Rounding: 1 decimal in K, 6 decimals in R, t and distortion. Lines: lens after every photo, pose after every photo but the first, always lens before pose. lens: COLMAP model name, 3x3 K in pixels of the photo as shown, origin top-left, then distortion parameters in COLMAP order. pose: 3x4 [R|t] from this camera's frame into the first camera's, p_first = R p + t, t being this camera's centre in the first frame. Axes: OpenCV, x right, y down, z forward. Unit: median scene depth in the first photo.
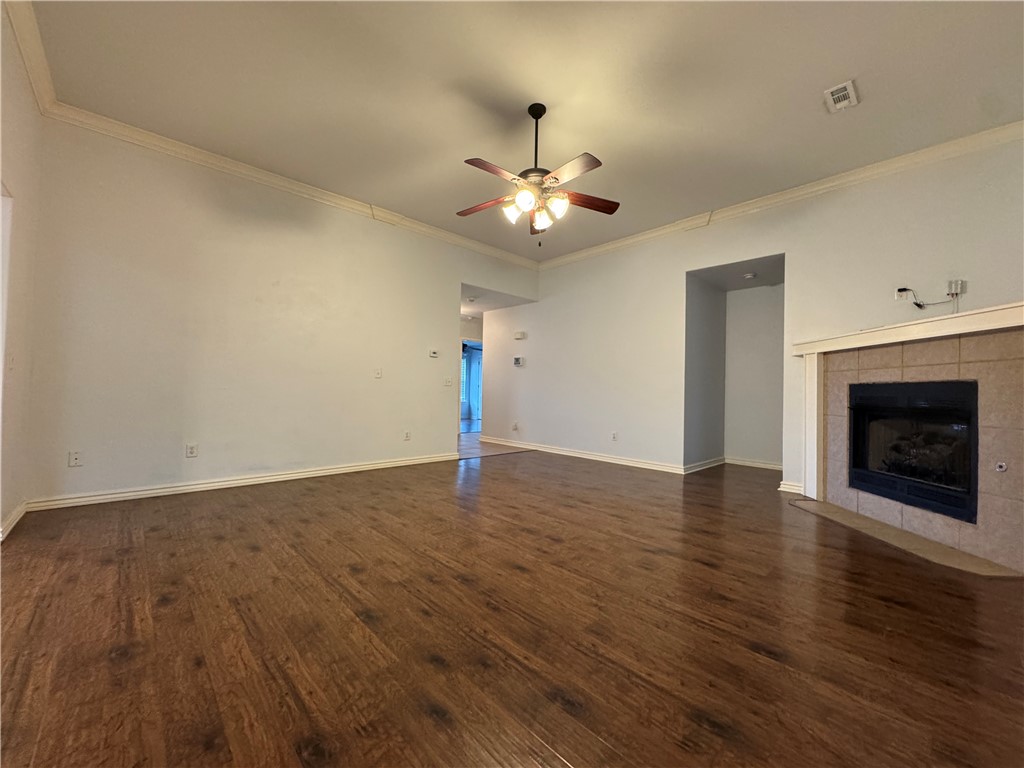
lens RADIAL K [[407.6, 0, 512.8], [0, 407.6, 383.6], [0, 0, 1]] dist [-0.002139, -0.000208]
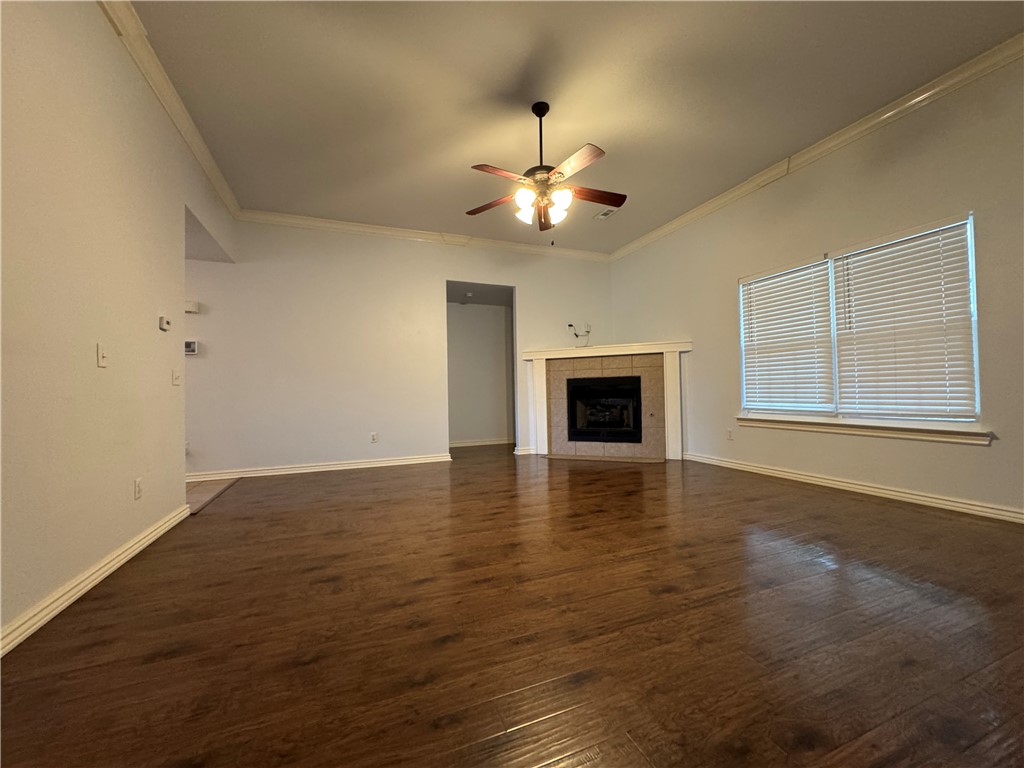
lens RADIAL K [[407.6, 0, 511.1], [0, 407.6, 384.0], [0, 0, 1]] dist [-0.002139, -0.000208]
pose [[0.366377, -0.010802, 0.930404, -0.942432], [0.012326, 0.999901, 0.006755, 0.009742], [-0.930385, 0.008994, 0.366474, 0.717712]]
